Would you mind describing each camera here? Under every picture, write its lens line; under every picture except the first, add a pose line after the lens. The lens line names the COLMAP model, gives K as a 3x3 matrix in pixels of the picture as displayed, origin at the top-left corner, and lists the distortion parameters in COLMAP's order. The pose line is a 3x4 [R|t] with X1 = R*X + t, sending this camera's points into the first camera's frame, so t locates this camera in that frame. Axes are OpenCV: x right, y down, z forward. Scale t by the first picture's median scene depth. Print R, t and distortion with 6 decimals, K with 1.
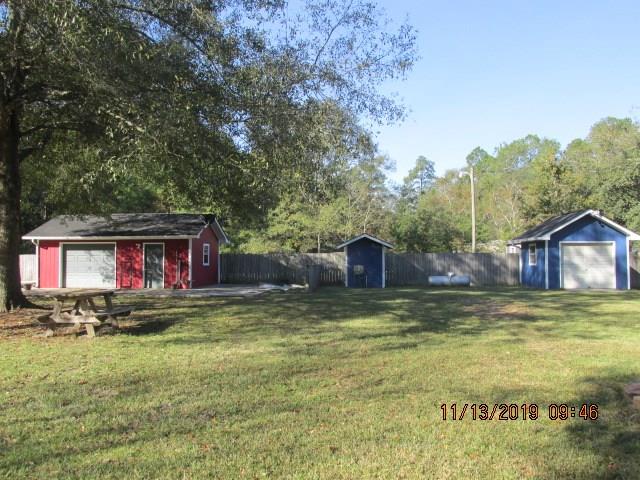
lens RADIAL K [[517.9, 0, 319.8], [0, 517.9, 242.3], [0, 0, 1]] dist [0.094155, 0.007897]
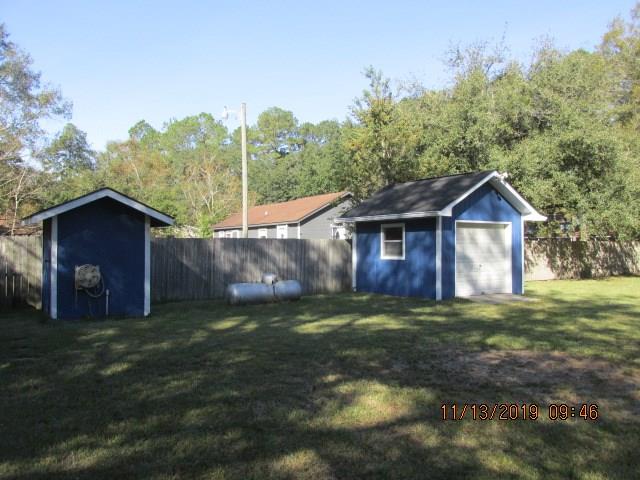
lens RADIAL K [[548.9, 0, 320.4], [0, 548.9, 239.1], [0, 0, 1]] dist [-0.034202, 0.010196]
pose [[0.798234, 0.010054, 0.602264, -0.034650], [-0.018599, 0.999795, 0.007960, 0.014852], [-0.602060, -0.017556, 0.798257, 0.494573]]
